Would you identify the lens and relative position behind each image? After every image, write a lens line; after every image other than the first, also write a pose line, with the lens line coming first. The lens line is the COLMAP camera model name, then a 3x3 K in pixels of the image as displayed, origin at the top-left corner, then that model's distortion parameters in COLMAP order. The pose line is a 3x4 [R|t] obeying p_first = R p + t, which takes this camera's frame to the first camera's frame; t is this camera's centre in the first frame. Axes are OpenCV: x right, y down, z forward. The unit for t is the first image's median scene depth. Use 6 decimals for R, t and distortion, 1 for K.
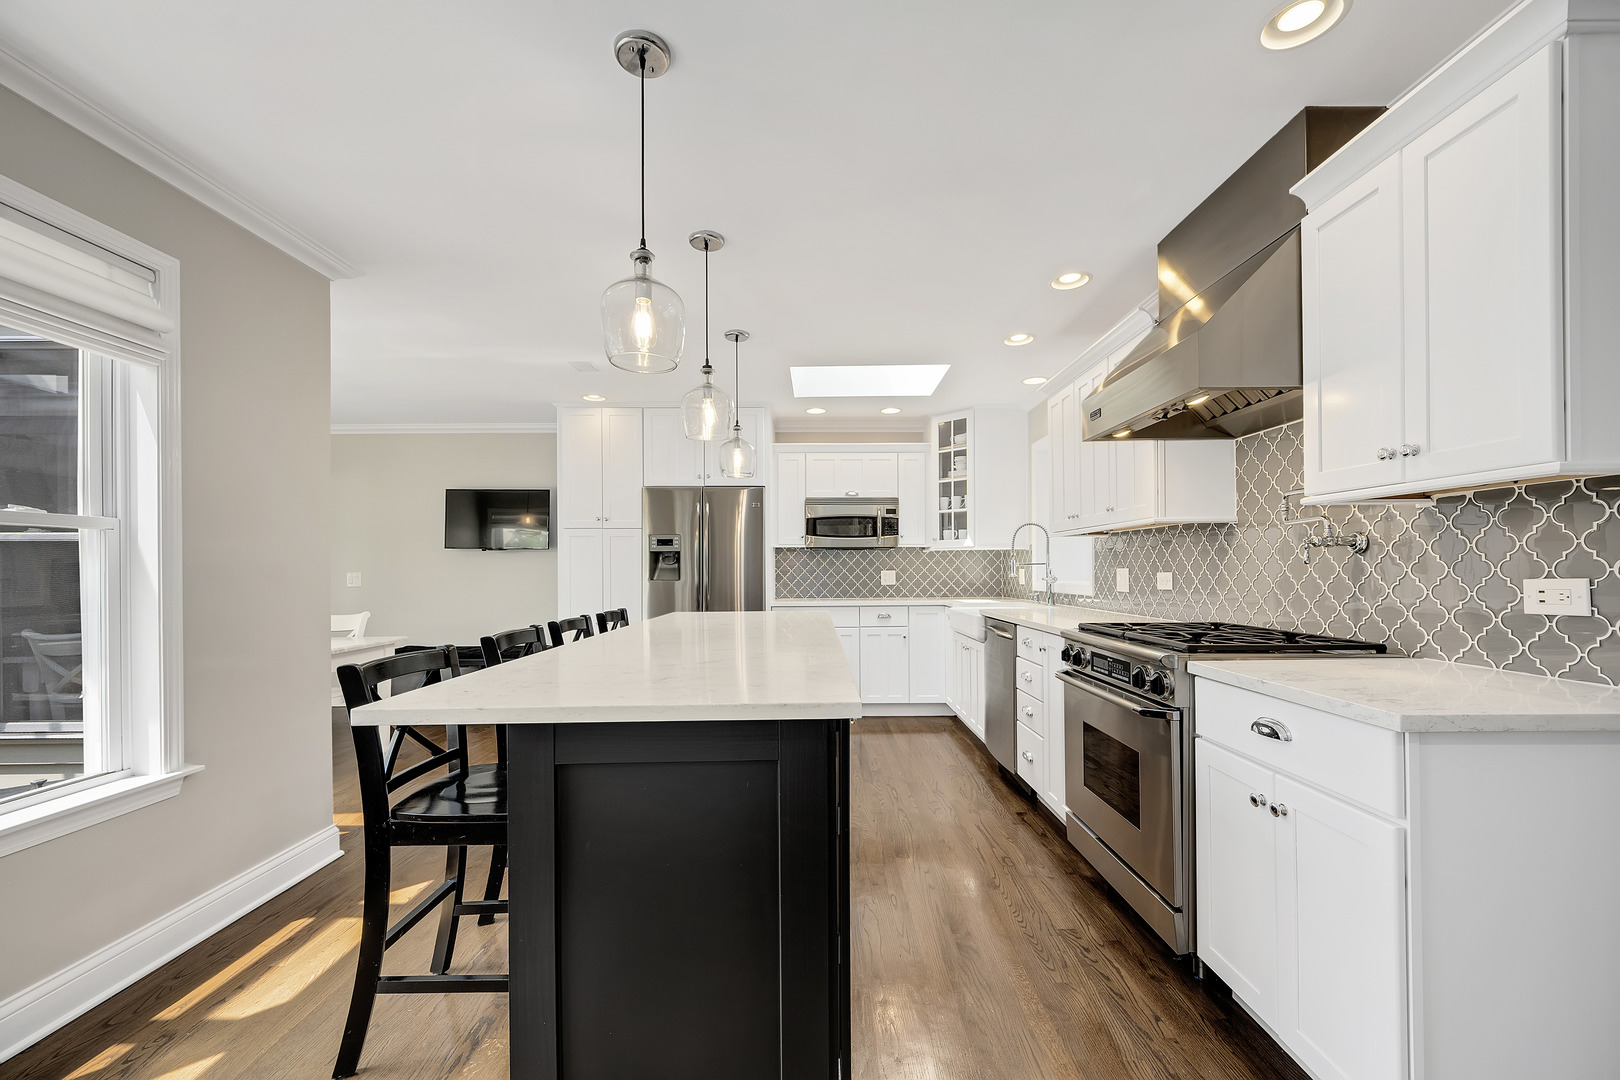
lens RADIAL K [[648.0, 0, 812.6], [0, 648.0, 566.4], [0, 0, 1]] dist [0.000065, -0.000034]
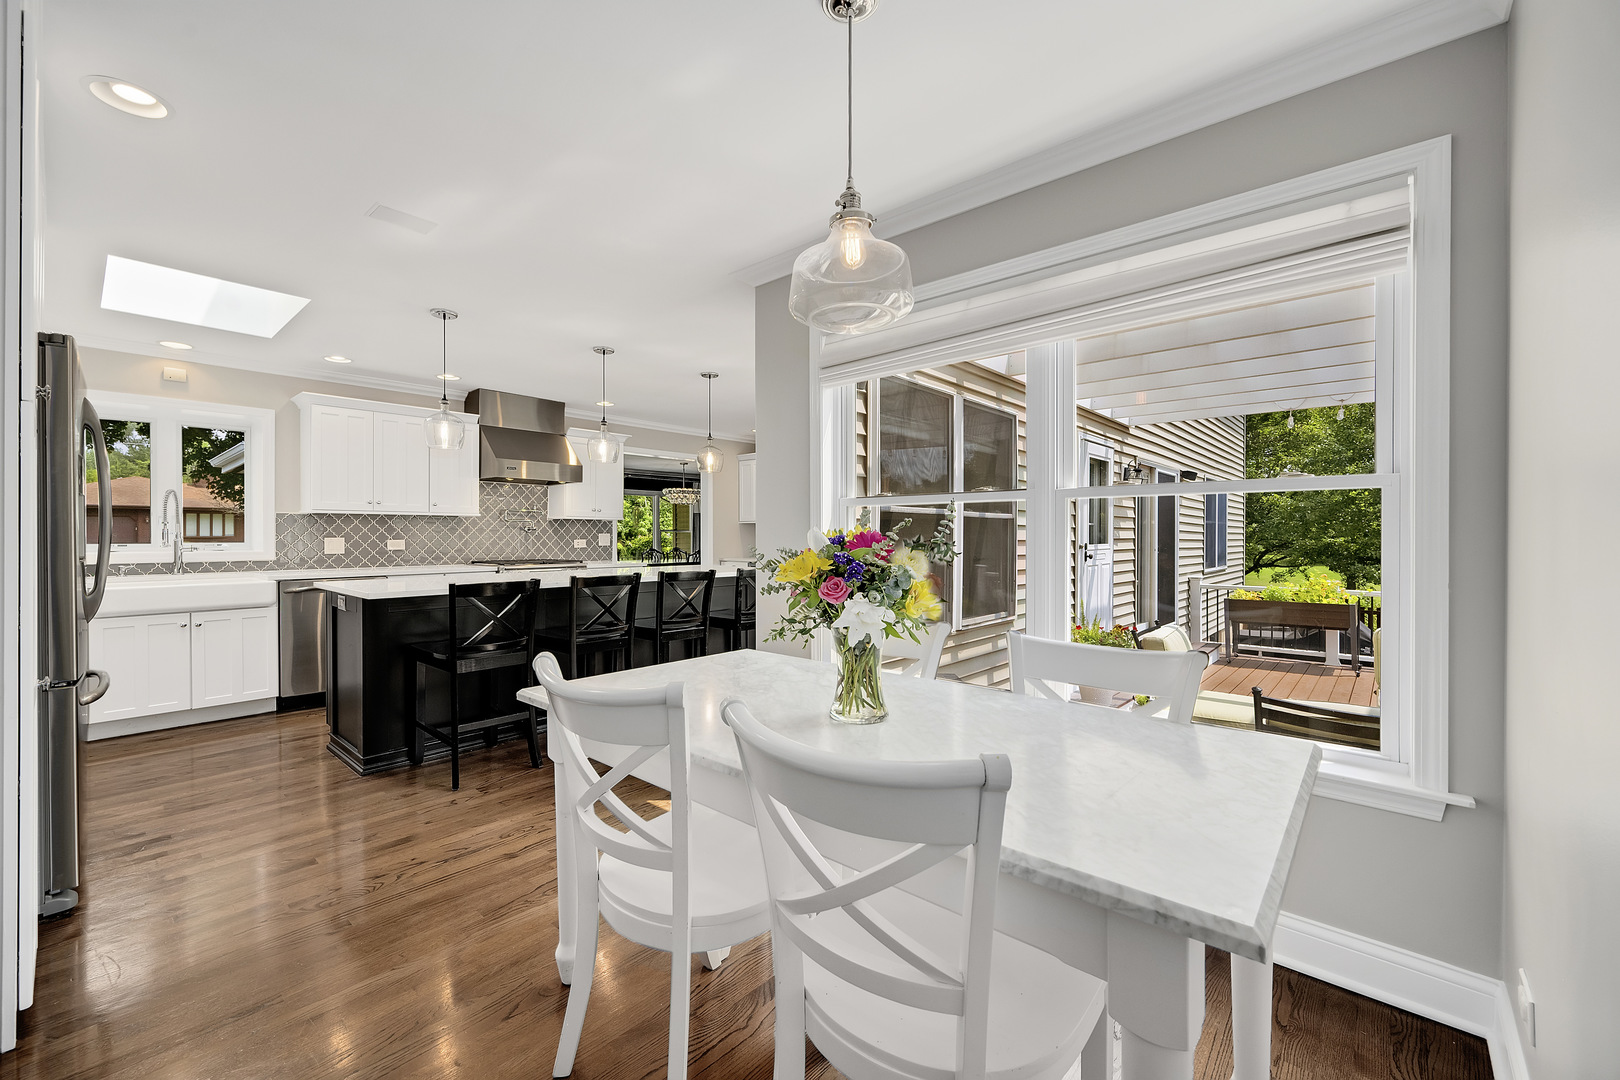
lens RADIAL K [[629.1, 0, 809.7], [0, 629.1, 534.9], [0, 0, 1]] dist [0.000125, -0.000005]
pose [[-0.766469, 0.008195, 0.642229, -1.266678], [0.003701, 0.999958, -0.008343, 0.012687], [-0.642271, -0.004018, -0.766467, 1.453781]]
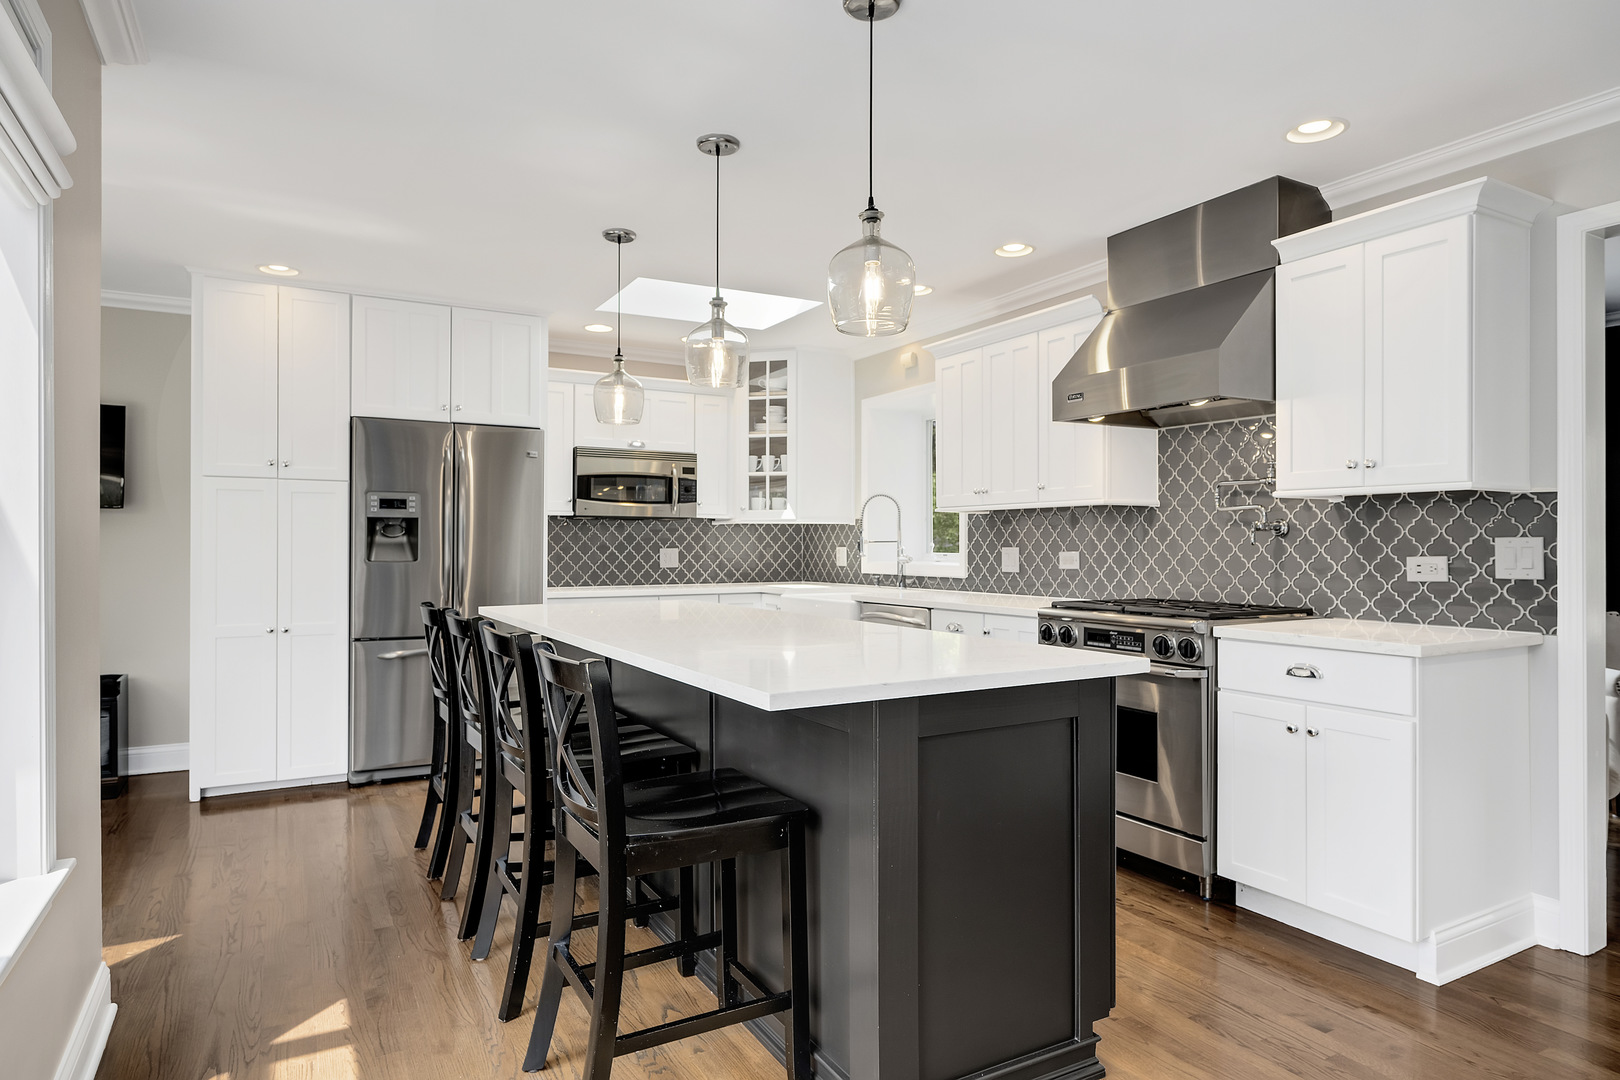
lens RADIAL K [[956.6, 0, 814.5], [0, 956.6, 542.2], [0, 0, 1]] dist [-0.002093, -0.000431]
pose [[0.871131, 0.008718, 0.490973, -0.480917], [-0.008352, 0.999961, -0.002937, 0.001836], [-0.490980, -0.001542, 0.871170, -0.083989]]
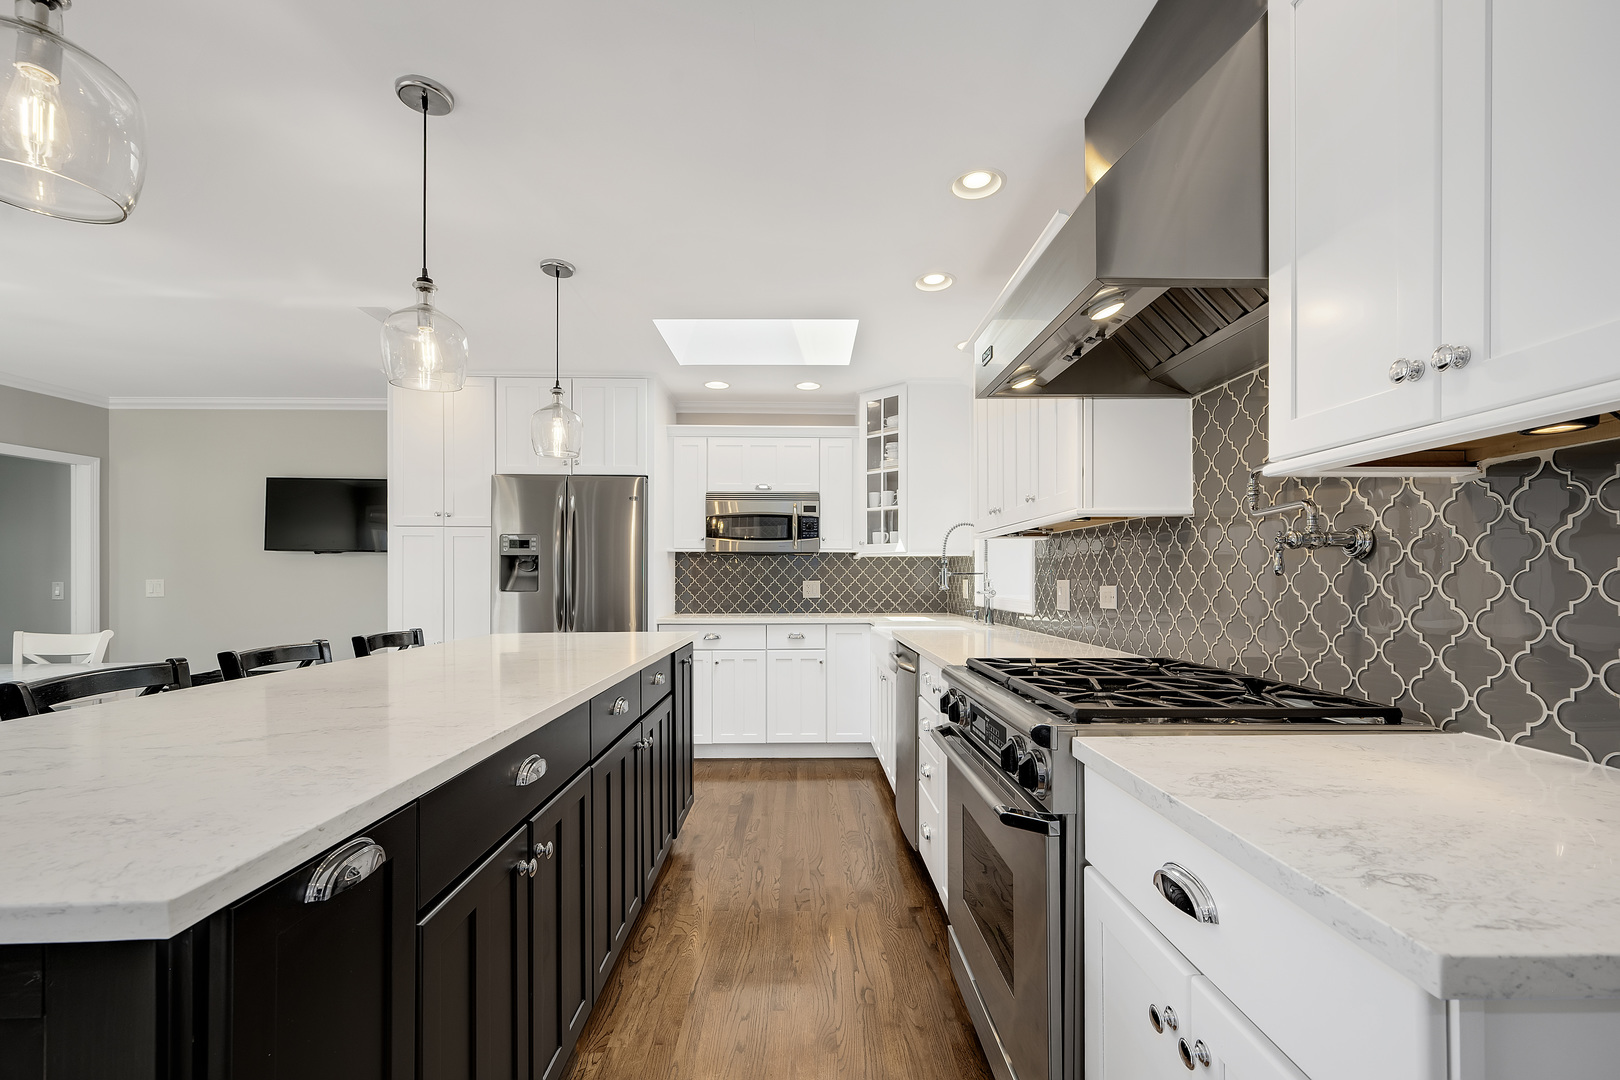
lens RADIAL K [[689.1, 0, 813.7], [0, 689.1, 577.8], [0, 0, 1]] dist [0.001029, -0.000022]
pose [[0.999764, 0.006314, 0.020795, 0.172939], [-0.006381, 0.999975, 0.003176, -0.000169], [-0.020774, -0.003308, 0.999779, 0.197357]]
